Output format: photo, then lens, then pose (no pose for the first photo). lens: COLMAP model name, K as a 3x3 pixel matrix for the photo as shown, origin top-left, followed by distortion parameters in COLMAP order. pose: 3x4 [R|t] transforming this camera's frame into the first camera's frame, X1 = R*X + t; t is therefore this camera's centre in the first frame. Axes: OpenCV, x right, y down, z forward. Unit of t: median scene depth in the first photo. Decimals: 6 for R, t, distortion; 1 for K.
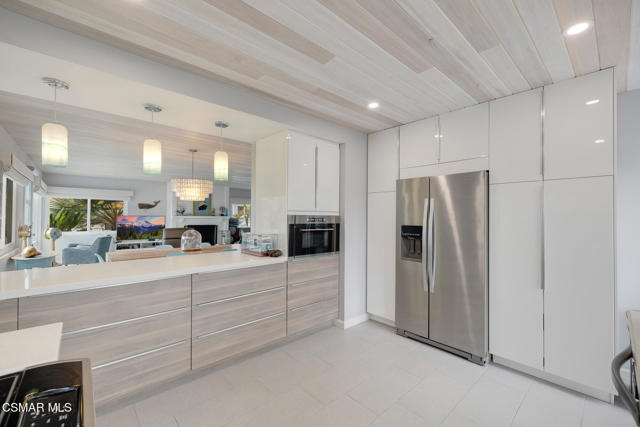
lens RADIAL K [[269.6, 0, 318.5], [0, 269.6, 212.7], [0, 0, 1]] dist [0.002280, 0.000401]
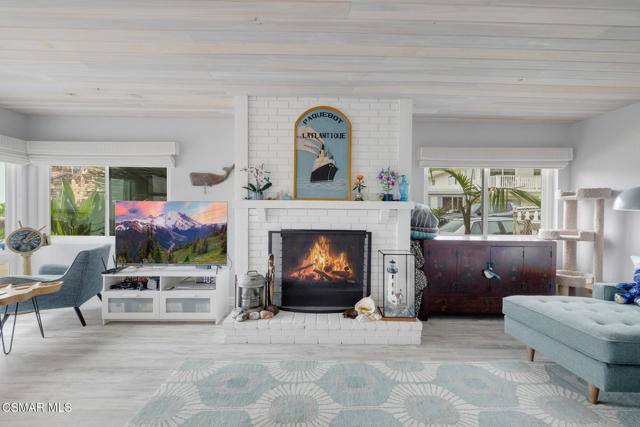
lens RADIAL K [[269.6, 0, 318.6], [0, 269.6, 214.6], [0, 0, 1]] dist [0.002280, 0.000401]
pose [[0.776270, 0.002664, -0.630396, -0.252214], [0.002240, 0.999973, 0.006983, 0.027249], [0.630397, -0.006833, 0.776243, 0.792292]]
